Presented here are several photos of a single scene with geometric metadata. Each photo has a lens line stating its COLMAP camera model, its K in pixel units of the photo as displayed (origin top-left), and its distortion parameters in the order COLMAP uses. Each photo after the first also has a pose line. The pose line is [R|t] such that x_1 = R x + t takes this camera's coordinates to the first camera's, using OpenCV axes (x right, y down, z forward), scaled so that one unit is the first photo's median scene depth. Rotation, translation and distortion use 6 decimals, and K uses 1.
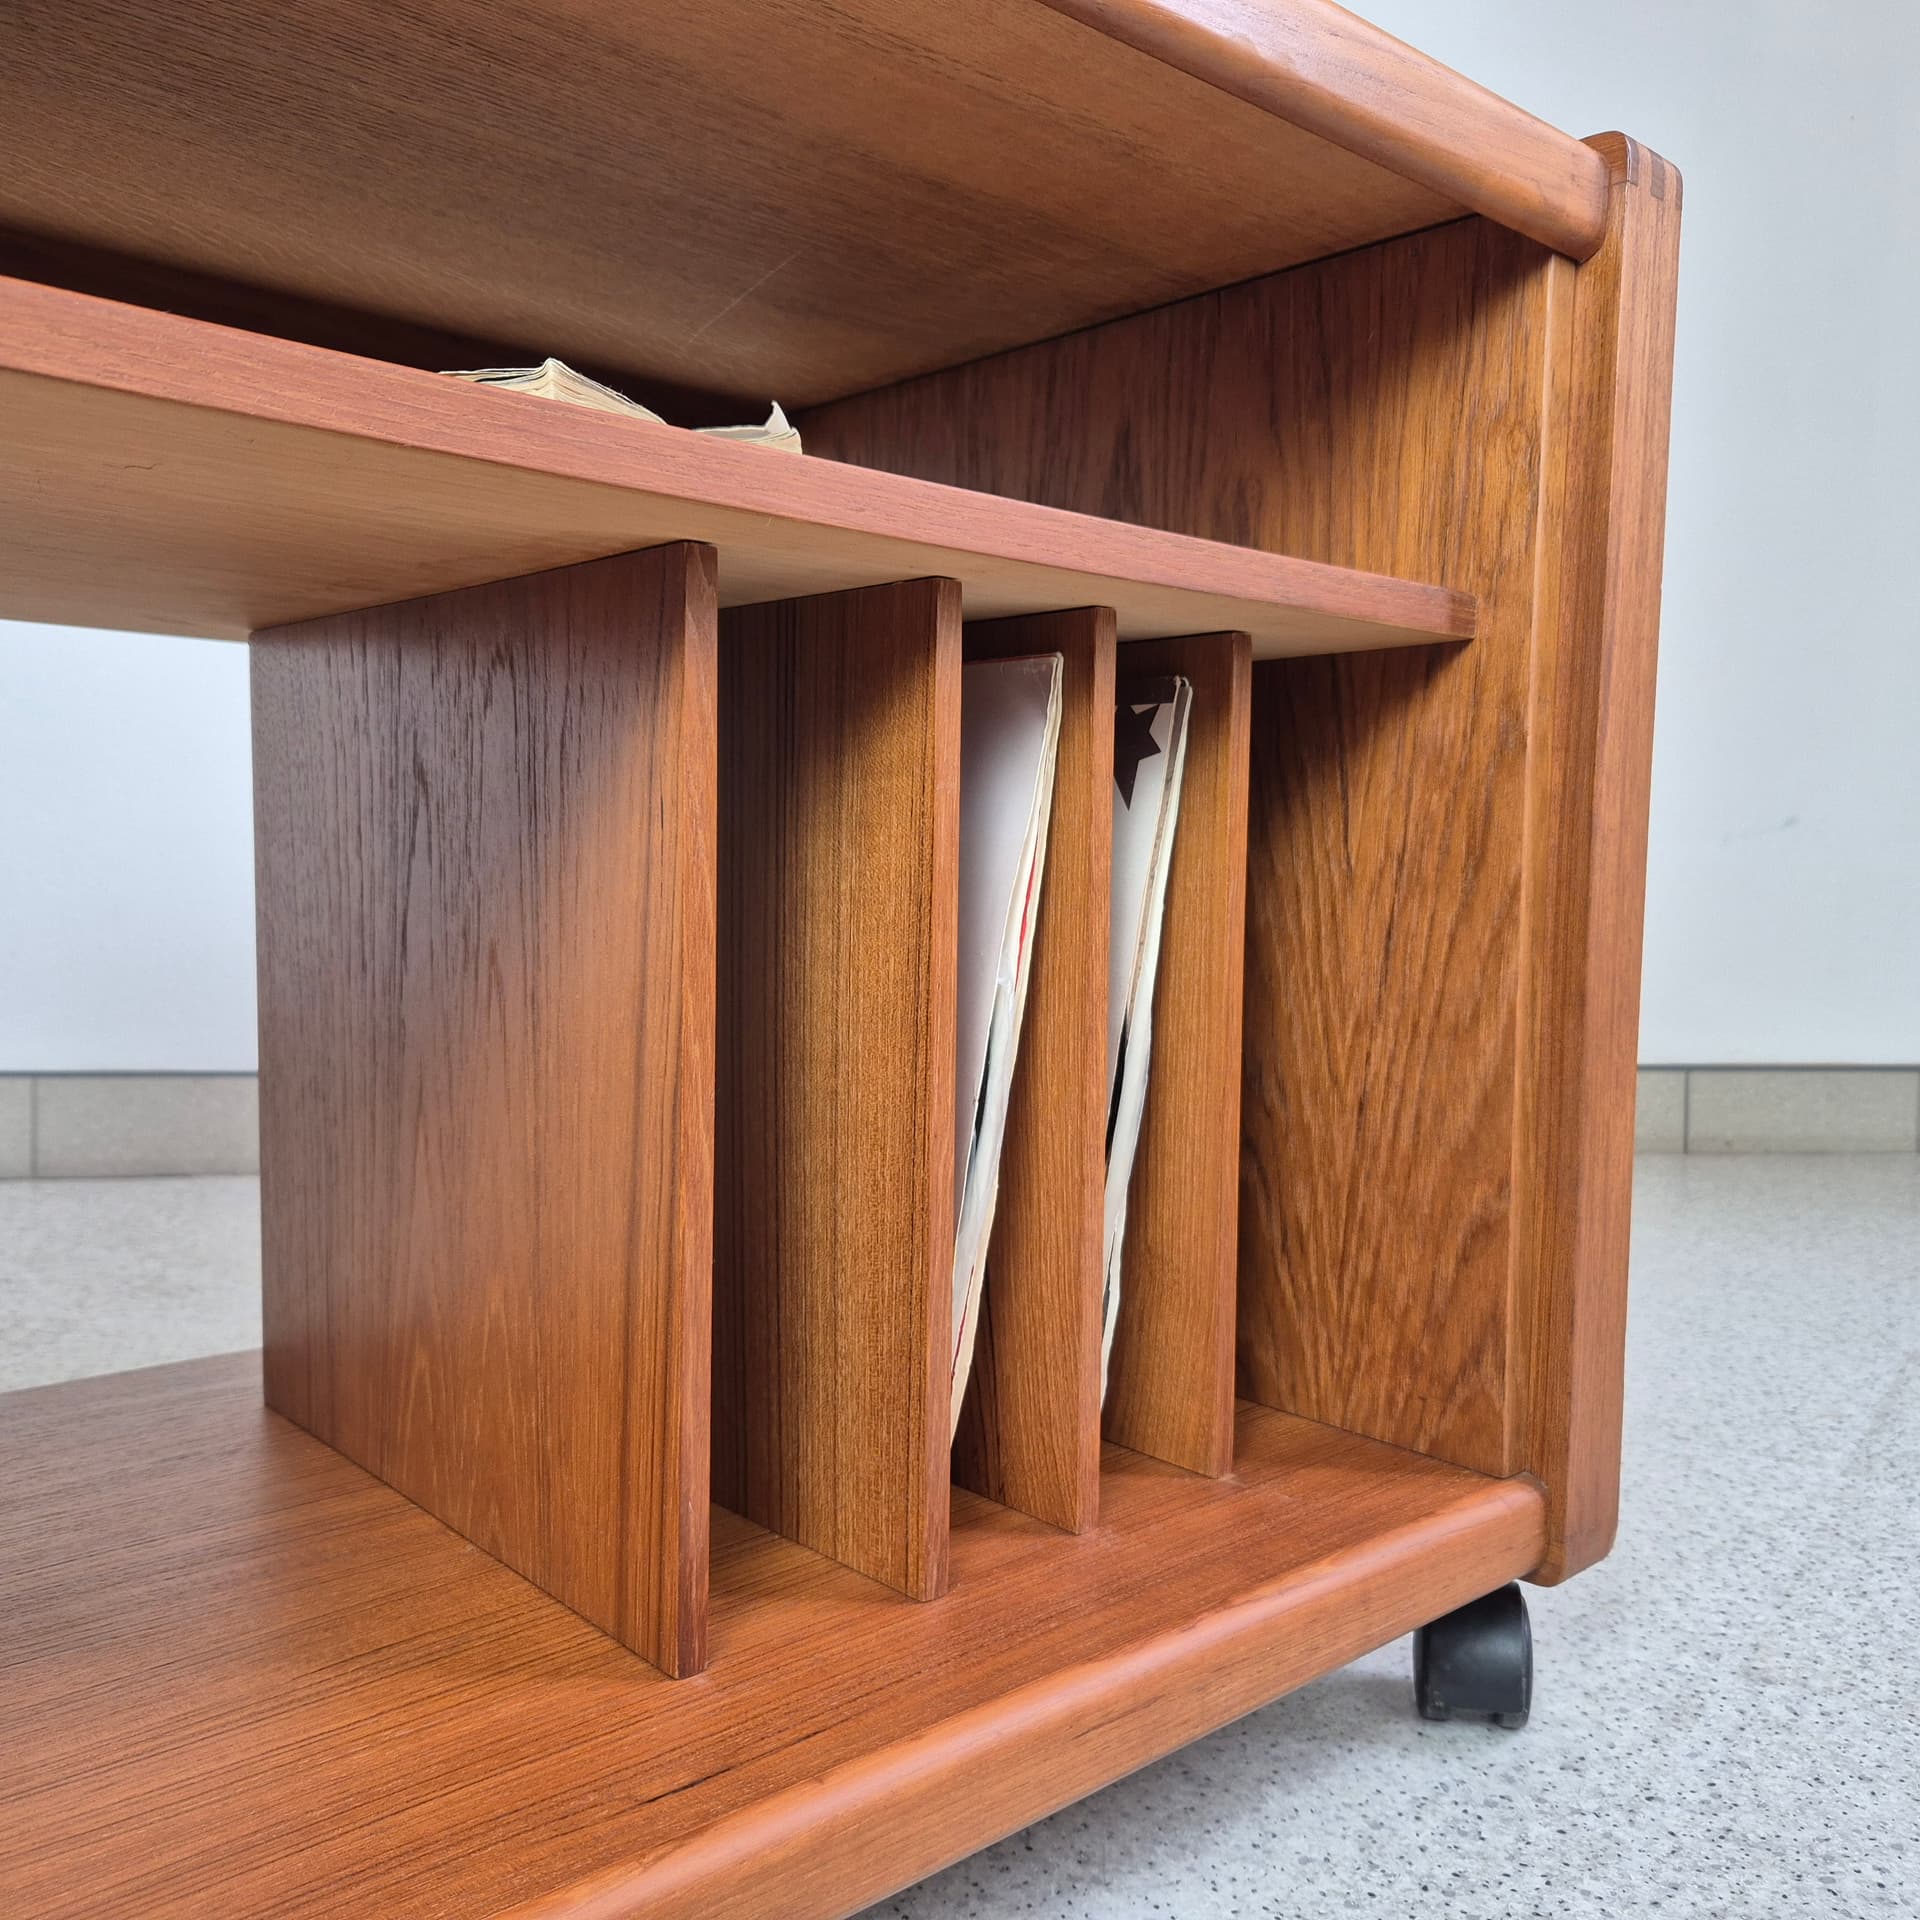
lens RADIAL K [[1734.5, 0, 958.7], [0, 1734.5, 941.6], [0, 0, 1]] dist [0.068154, -0.058414]
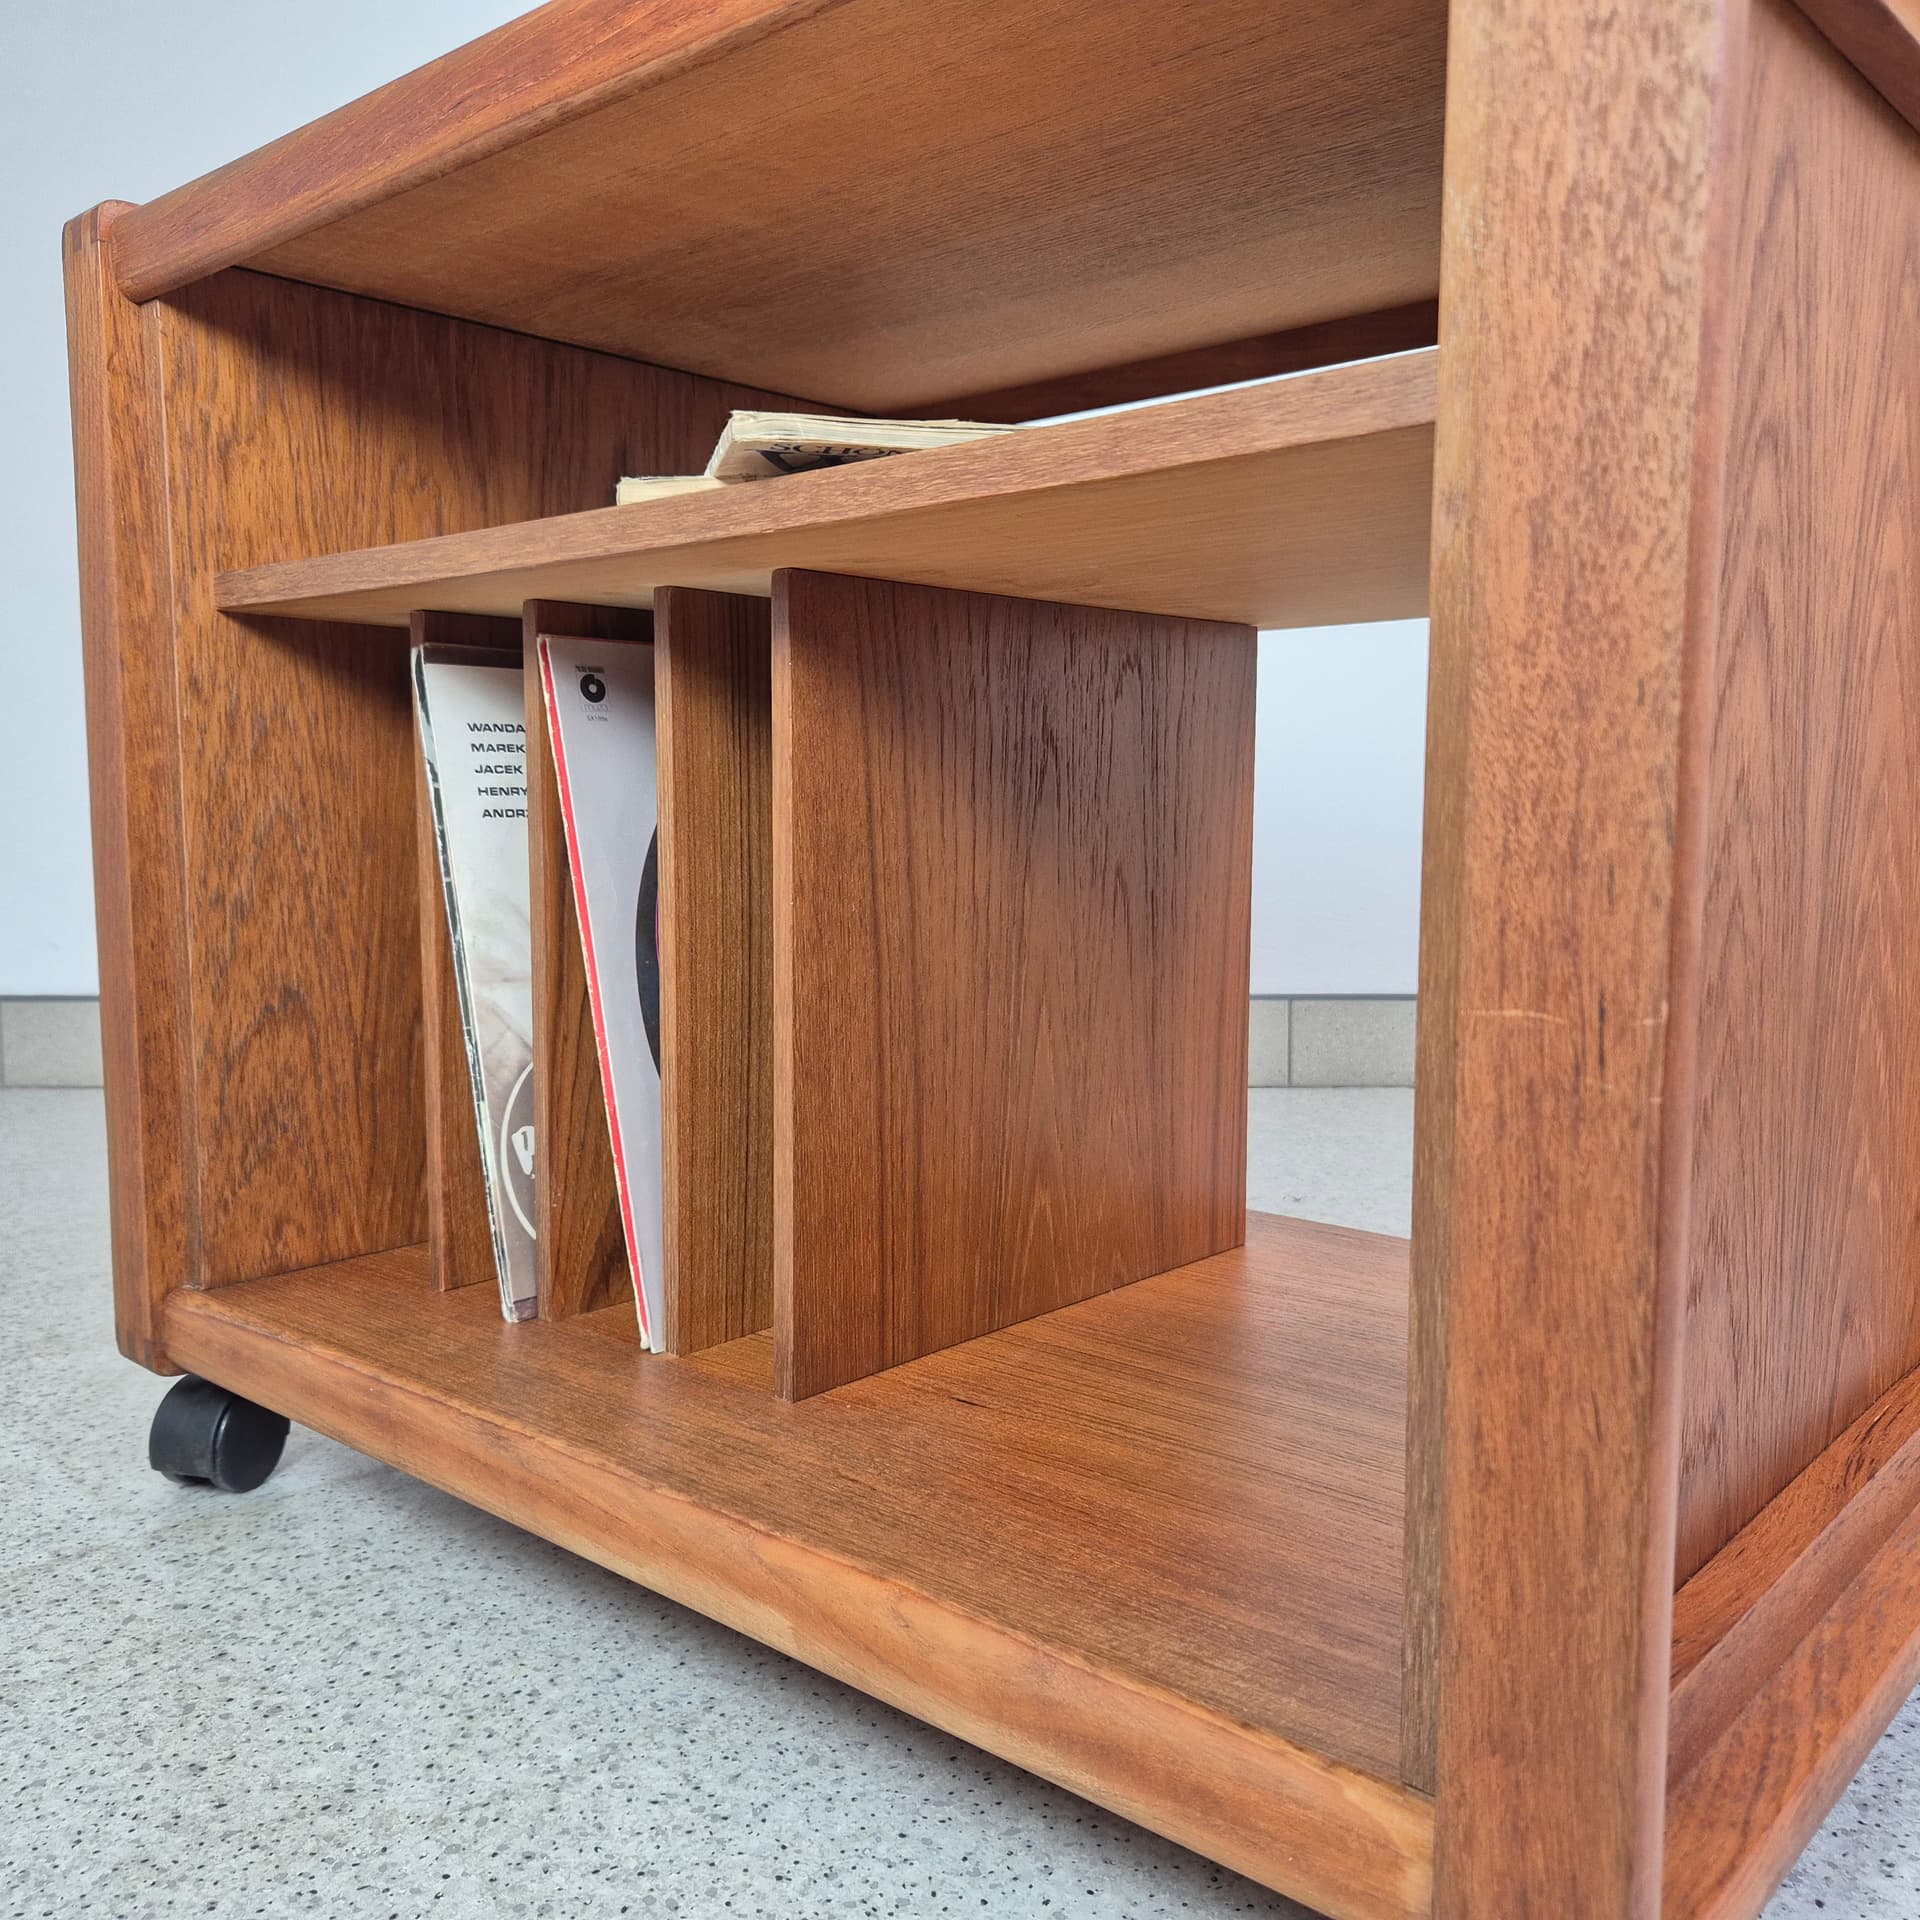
lens RADIAL K [[1734.5, 0, 958.7], [0, 1734.5, 941.6], [0, 0, 1]] dist [0.068154, -0.058414]
pose [[-0.114107, -0.106451, 0.987749, -1.394684], [0.053744, 0.992125, 0.113132, -0.085914], [-0.992014, 0.065994, -0.107487, 1.073867]]
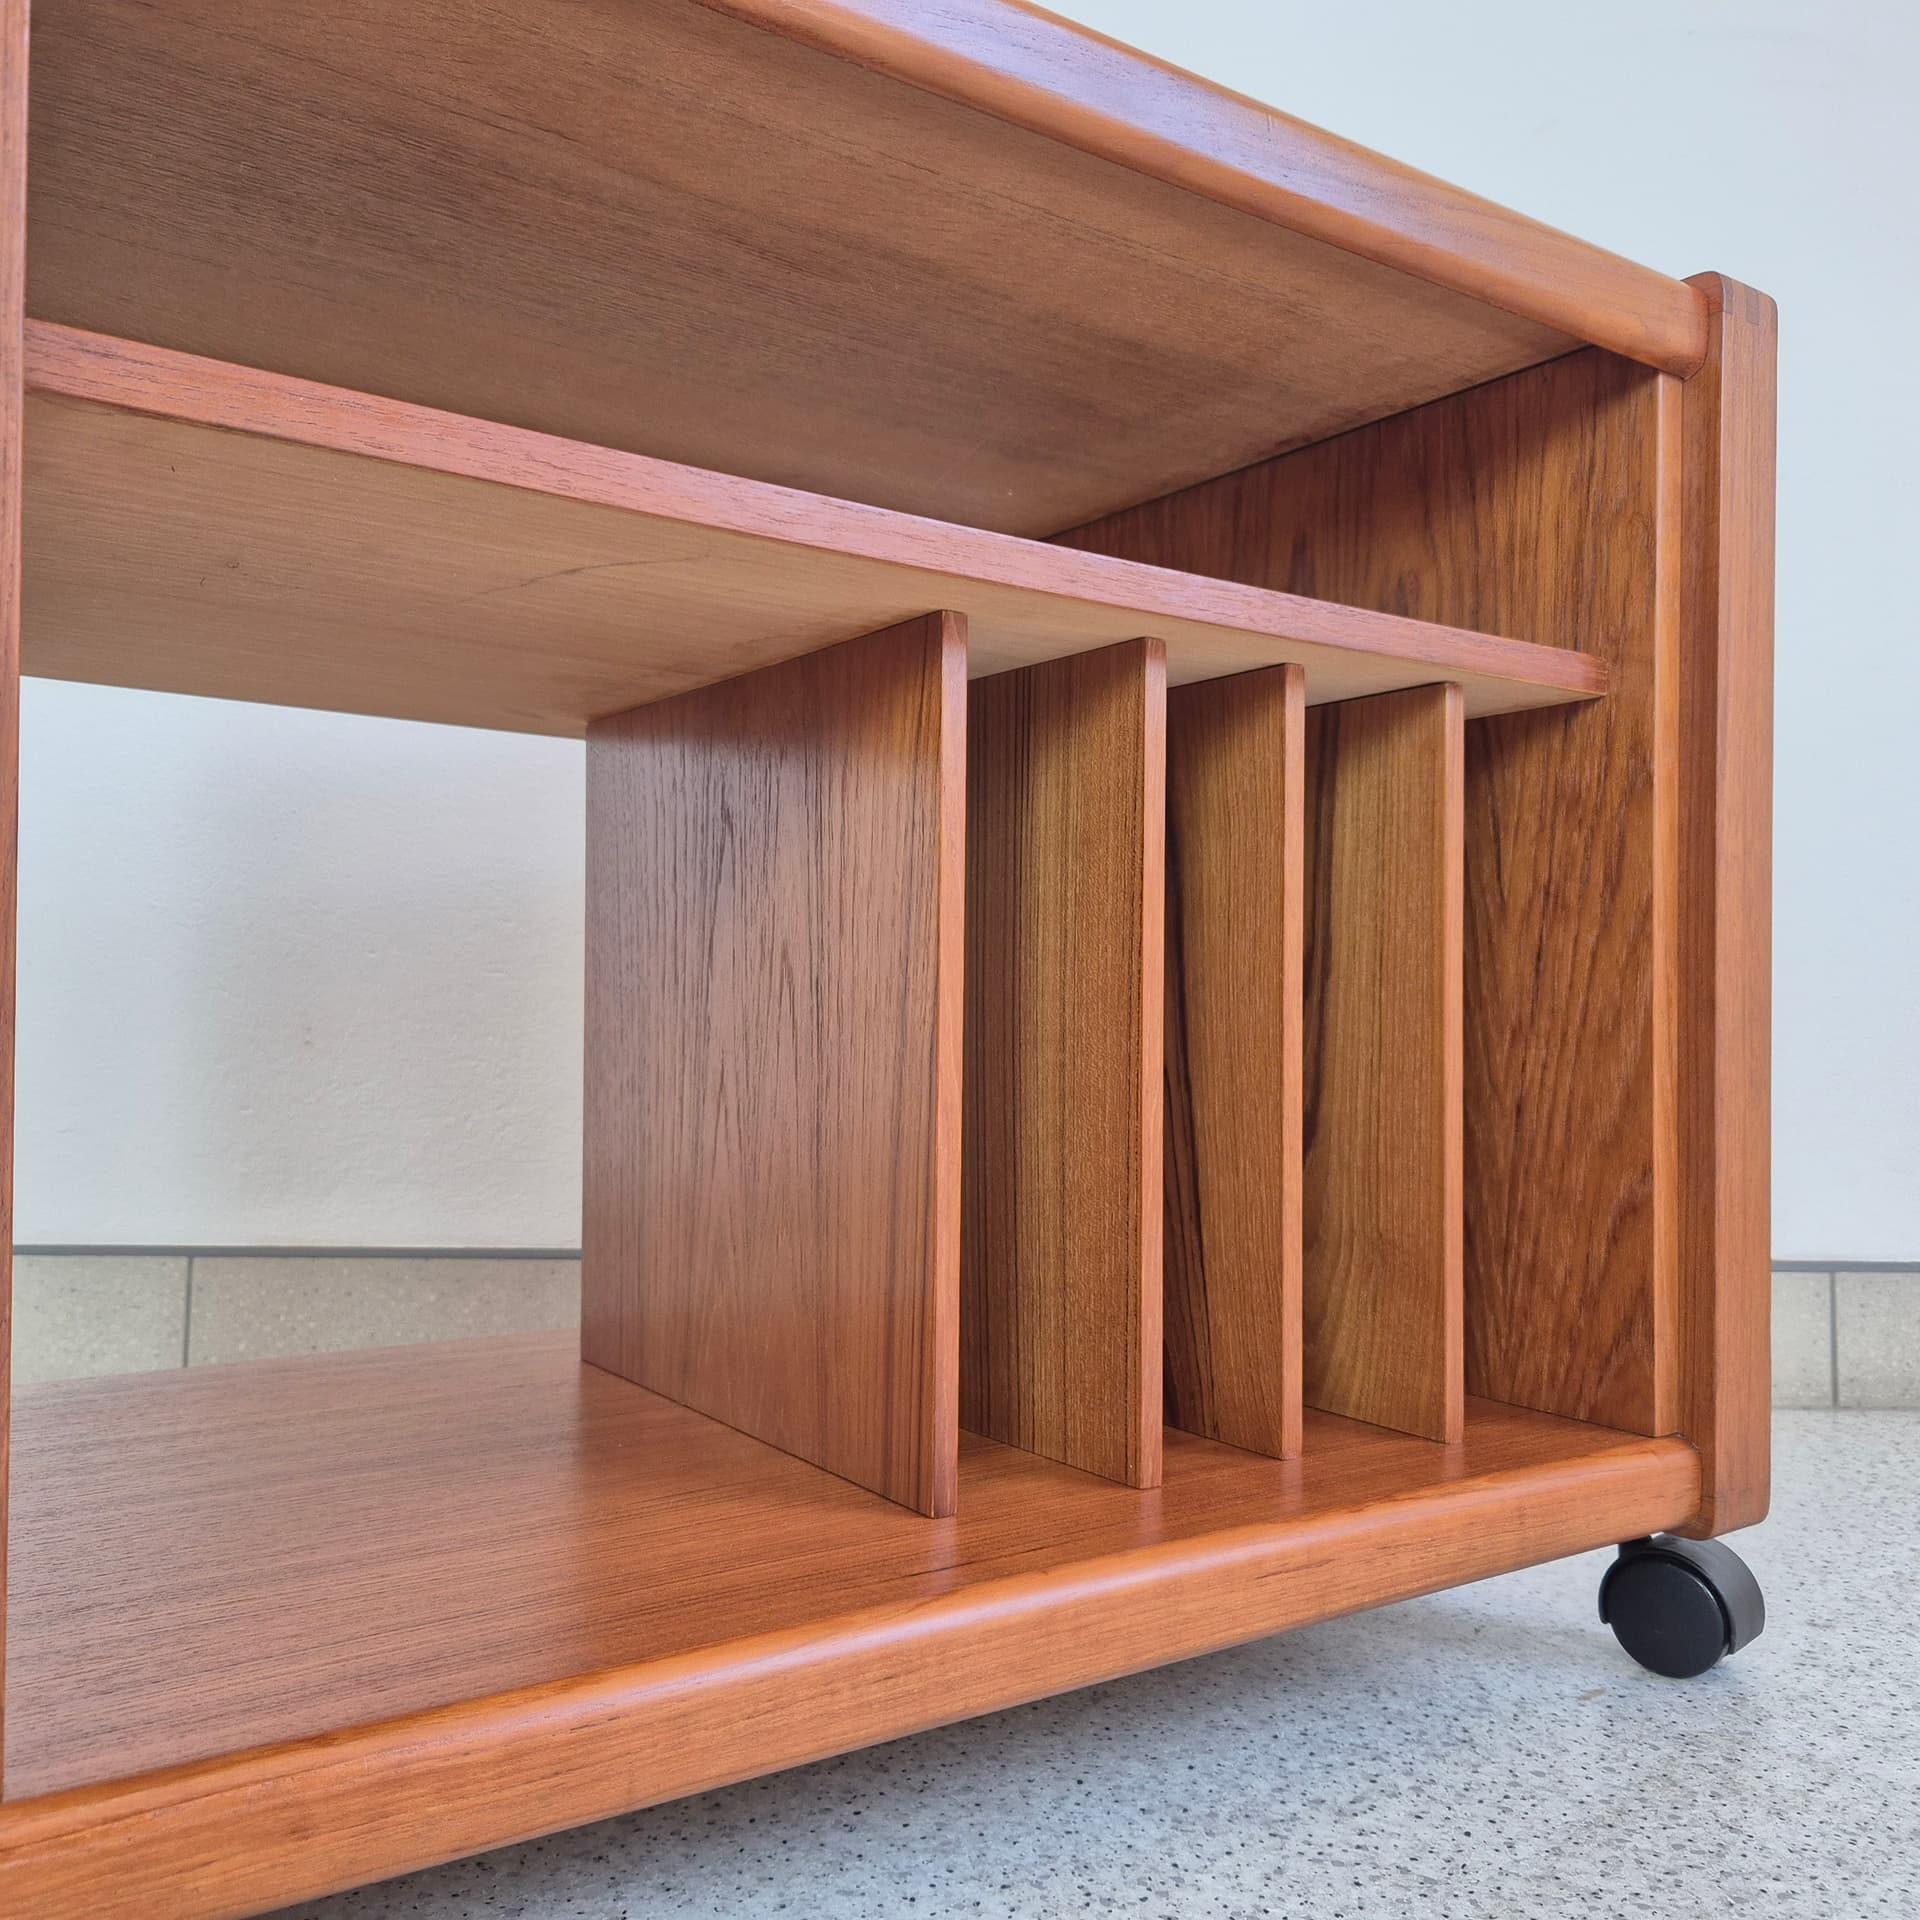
lens RADIAL K [[1719.3, 0, 960.0], [0, 1719.3, 960.0], [0, 0, 1]] dist [0.061270, -0.051481]
pose [[0.992738, -0.008478, -0.119999, 0.005987], [-0.001424, 0.996616, -0.082190, 0.095503], [0.120290, 0.081764, 0.989366, -0.177029]]
